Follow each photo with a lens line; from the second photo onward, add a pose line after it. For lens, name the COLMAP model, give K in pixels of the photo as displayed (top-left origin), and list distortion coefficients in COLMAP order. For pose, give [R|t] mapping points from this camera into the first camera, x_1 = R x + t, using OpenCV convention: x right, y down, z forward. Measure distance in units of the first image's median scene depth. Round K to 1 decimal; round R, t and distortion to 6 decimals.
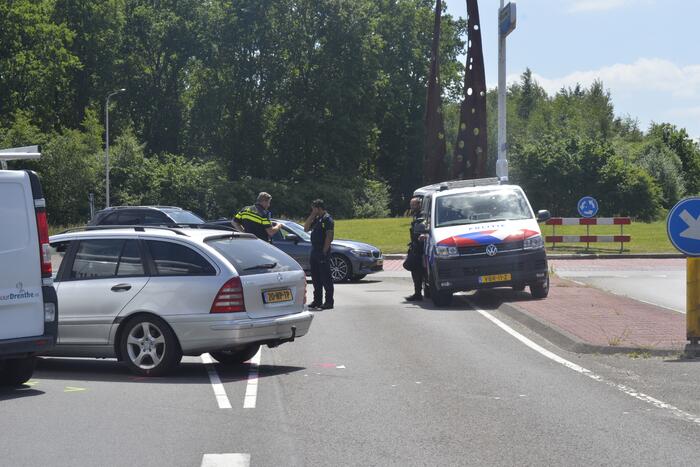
lens RADIAL K [[1724.3, 0, 350.0], [0, 1724.3, 233.5], [0, 0, 1]] dist [-0.077103, 0.086394]
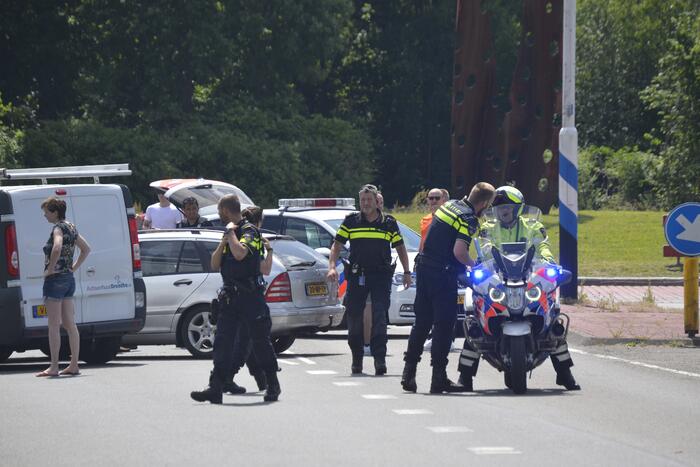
lens RADIAL K [[5026.3, 0, 350.0], [0, 5026.3, 233.5], [0, 0, 1]] dist [3.629765, 25.195566]
pose [[0.999718, -0.001692, 0.023673, -0.100712], [0.001766, 0.999994, -0.003090, 0.008993], [-0.023668, 0.003131, 0.999715, -2.413010]]
